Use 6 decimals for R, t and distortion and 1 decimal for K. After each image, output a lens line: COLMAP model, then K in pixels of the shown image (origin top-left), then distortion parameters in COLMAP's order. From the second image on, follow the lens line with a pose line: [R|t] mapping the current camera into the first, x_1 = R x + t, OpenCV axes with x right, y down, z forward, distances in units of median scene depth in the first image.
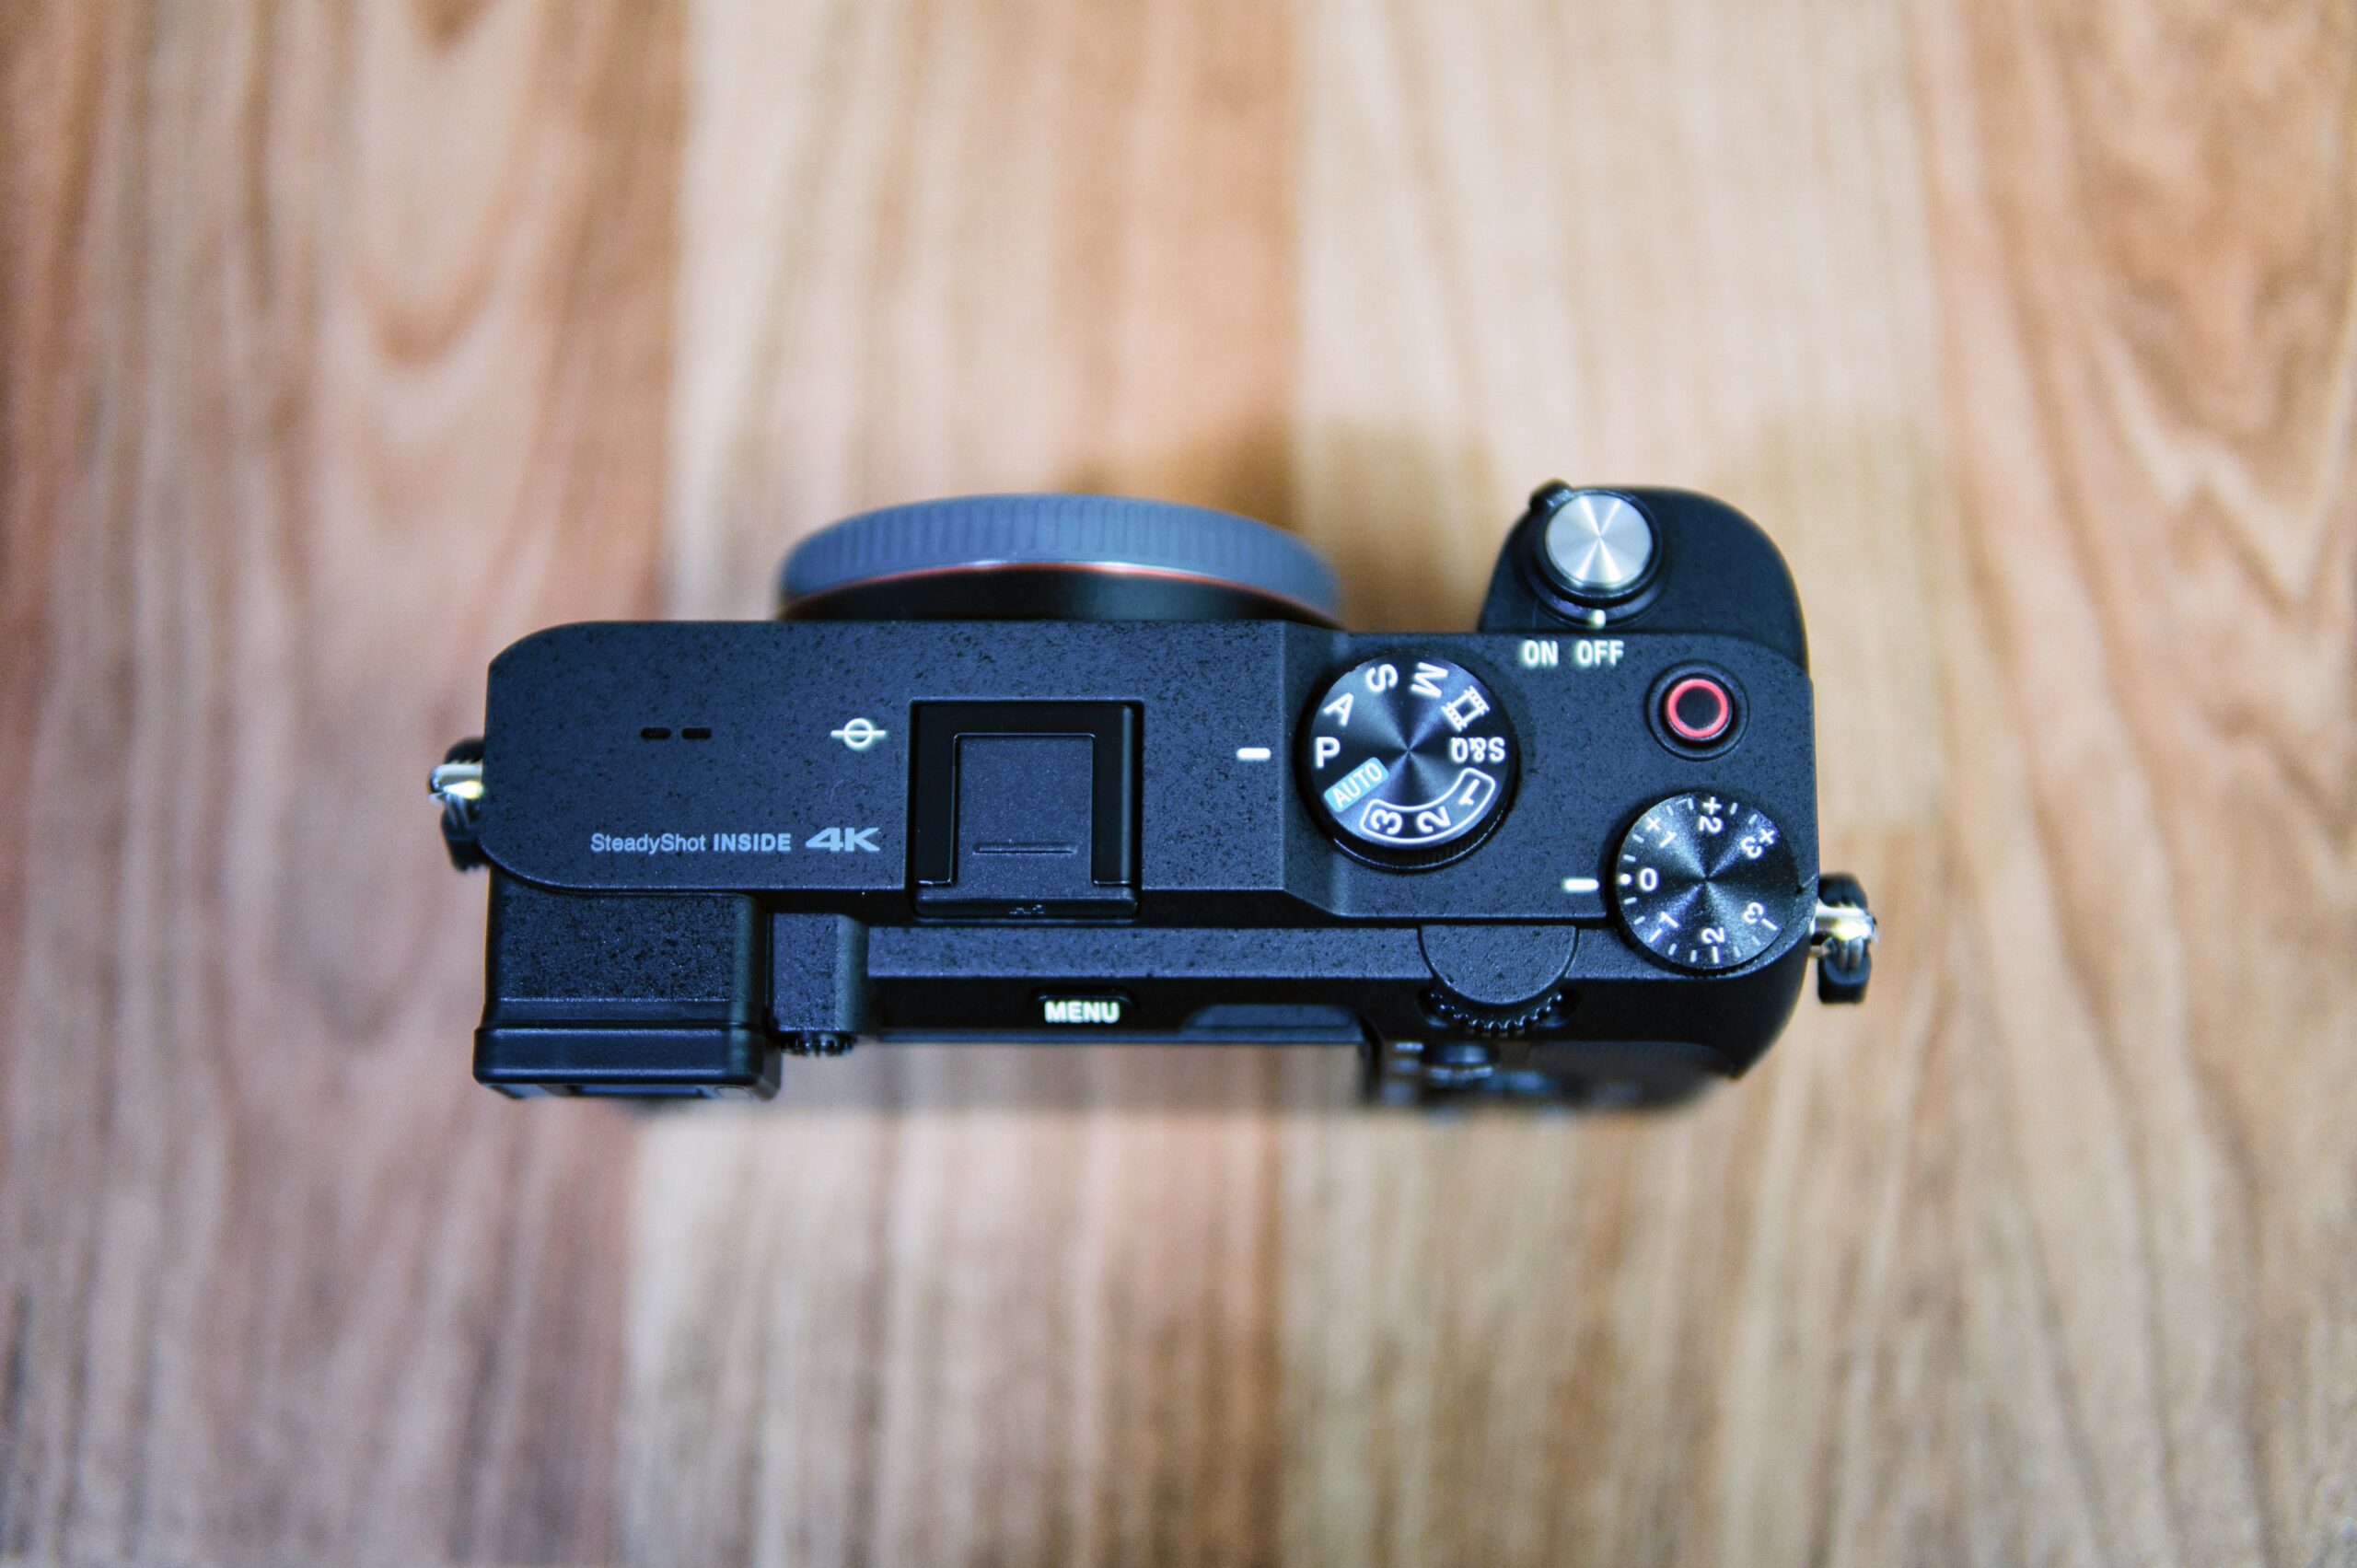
lens RADIAL K [[3439.5, 0, 1189.6], [0, 3439.5, 770.6], [0, 0, 1]] dist [-0.066446, 0.000000]
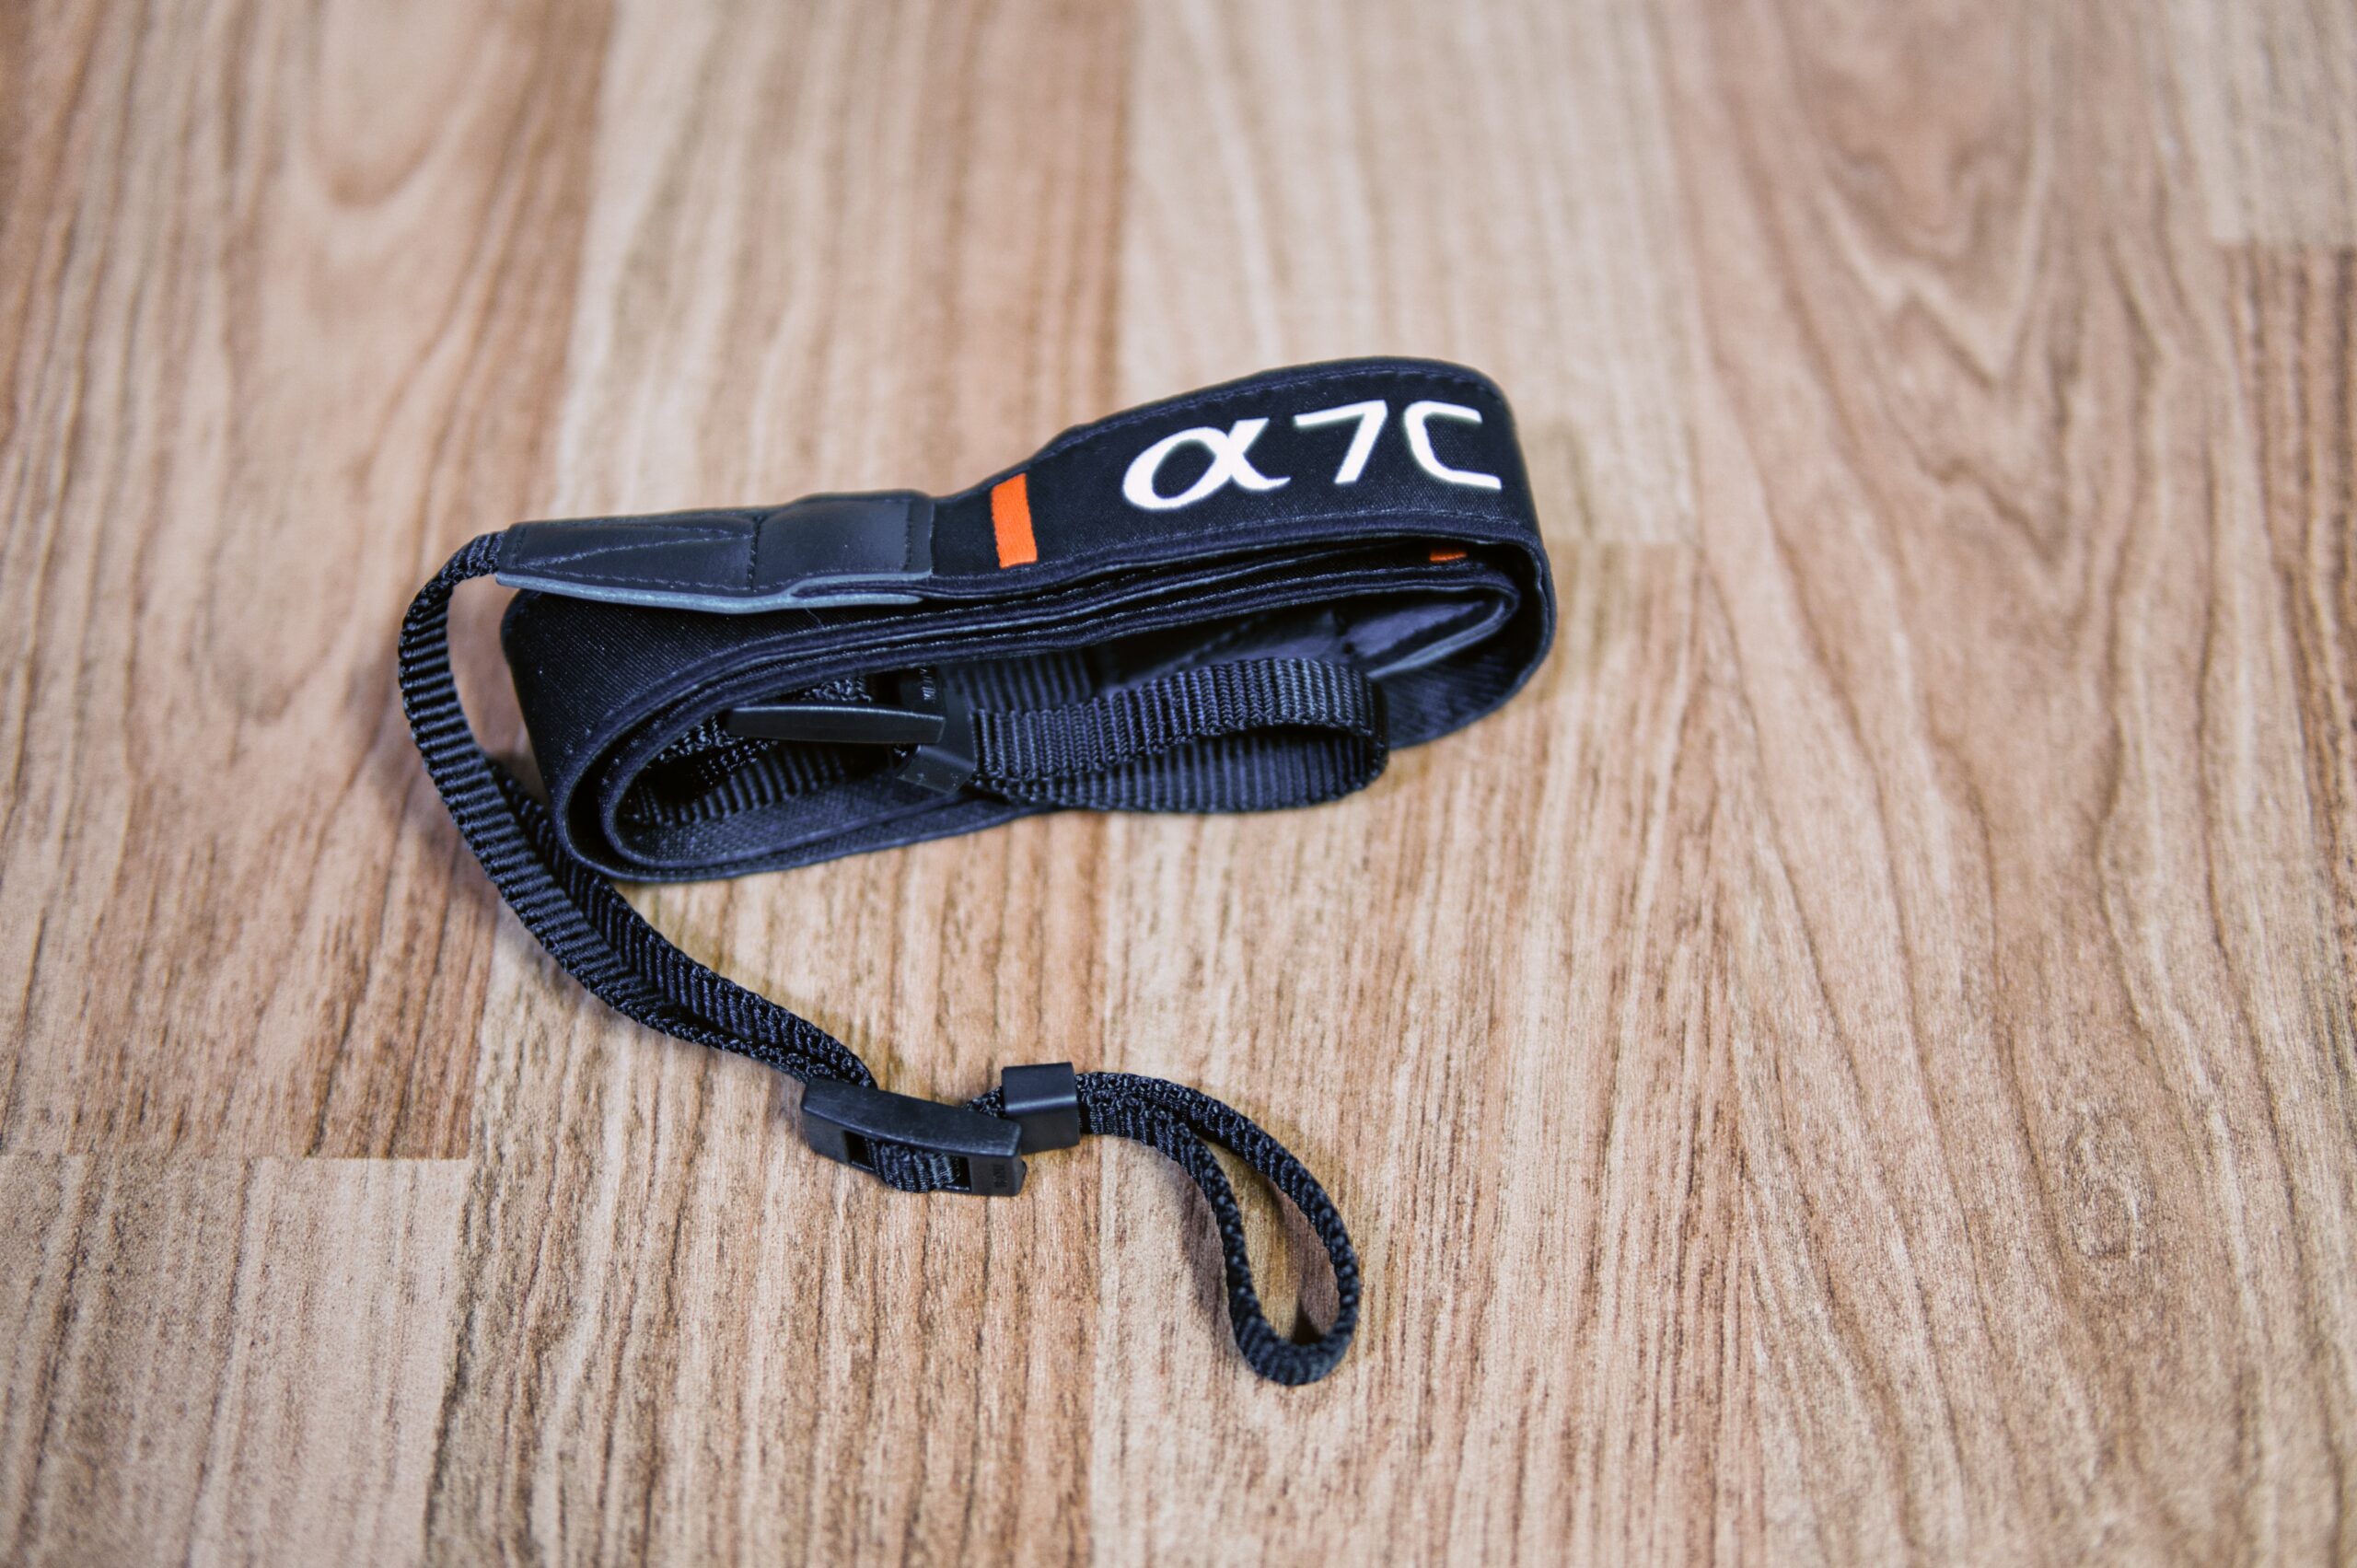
lens RADIAL K [[3439.5, 0, 1184.3], [0, 3439.5, 793.2], [0, 0, 1]] dist [-0.066446, 0.000000]
pose [[0.999626, 0.012881, 0.024108, 0.026158], [-0.005157, 0.955030, -0.296464, 0.425738], [-0.026843, 0.296229, 0.954740, -0.044341]]
